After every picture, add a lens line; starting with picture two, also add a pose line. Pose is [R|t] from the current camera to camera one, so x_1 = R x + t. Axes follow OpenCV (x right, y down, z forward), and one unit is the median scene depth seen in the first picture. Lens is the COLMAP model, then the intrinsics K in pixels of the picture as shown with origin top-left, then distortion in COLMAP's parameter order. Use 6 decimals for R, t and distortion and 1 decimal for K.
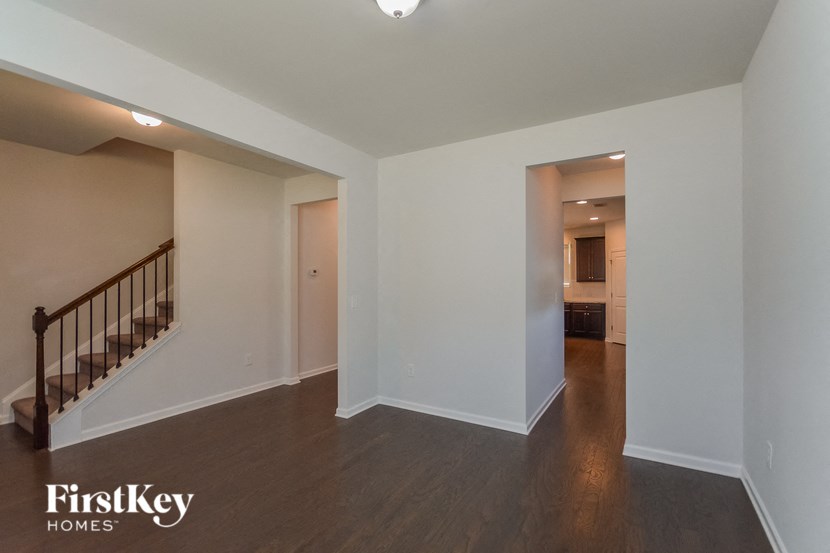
lens RADIAL K [[380.3, 0, 416.3], [0, 380.3, 278.5], [0, 0, 1]] dist [-0.000074, -0.000055]
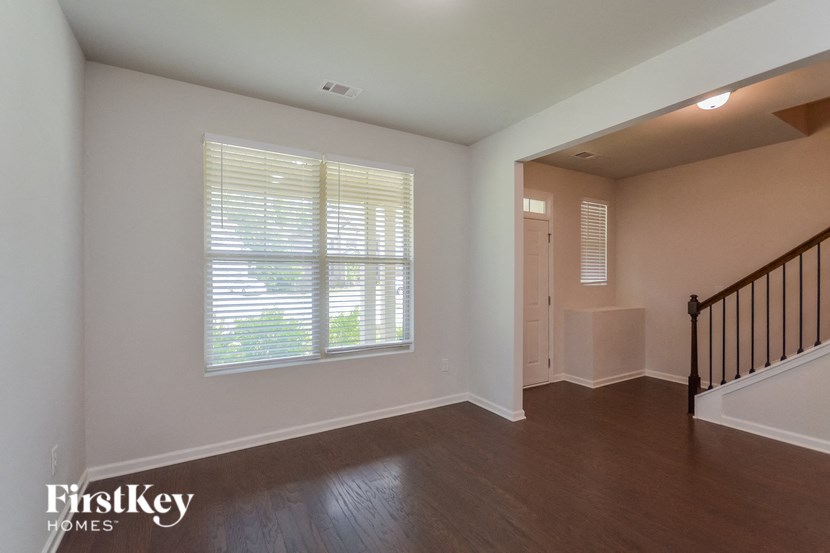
lens RADIAL K [[380.3, 0, 416.3], [0, 380.3, 278.5], [0, 0, 1]] dist [-0.000074, -0.000055]
pose [[-0.456644, 0.010600, -0.889586, 0.463286], [0.011569, 0.999915, 0.005976, 0.006288], [0.889574, -0.007562, -0.456728, 0.755027]]
